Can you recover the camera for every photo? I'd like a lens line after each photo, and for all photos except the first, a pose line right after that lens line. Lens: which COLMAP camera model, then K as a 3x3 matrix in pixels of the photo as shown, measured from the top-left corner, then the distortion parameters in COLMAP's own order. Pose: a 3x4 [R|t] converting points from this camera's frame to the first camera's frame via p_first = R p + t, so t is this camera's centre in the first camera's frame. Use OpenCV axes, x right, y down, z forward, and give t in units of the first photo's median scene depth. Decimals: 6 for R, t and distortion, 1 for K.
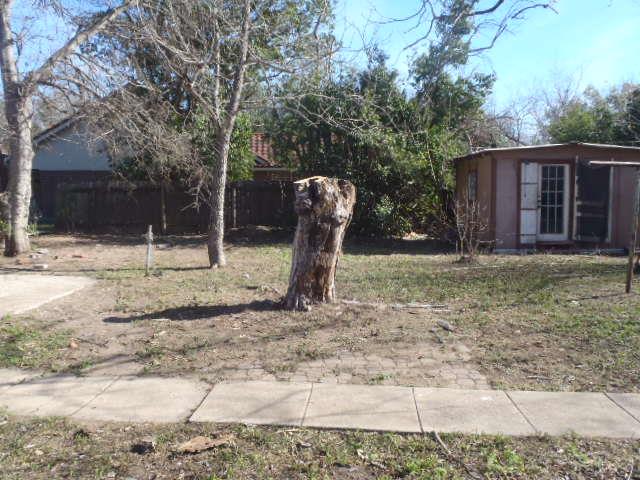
lens RADIAL K [[570.5, 0, 320.0], [0, 570.5, 240.0], [0, 0, 1]] dist [-0.069643, 0.002417]
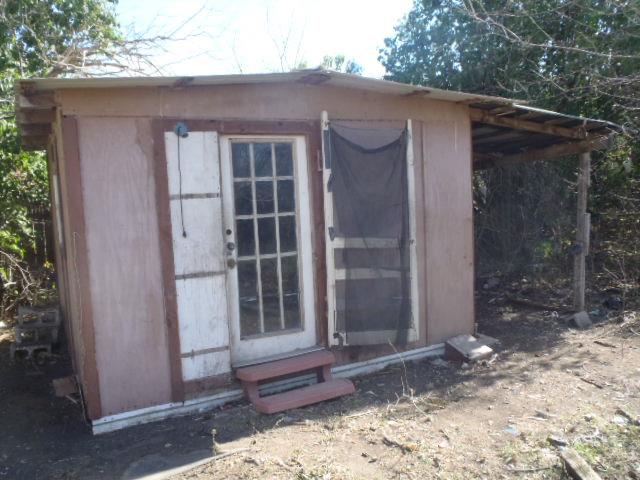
lens RADIAL K [[570.5, 0, 320.0], [0, 570.5, 240.0], [0, 0, 1]] dist [-0.069643, 0.002417]
pose [[0.889525, -0.072885, 0.451035, 0.284500], [0.076072, 0.997041, 0.011088, -0.072927], [-0.450509, 0.024448, 0.892437, 0.676518]]
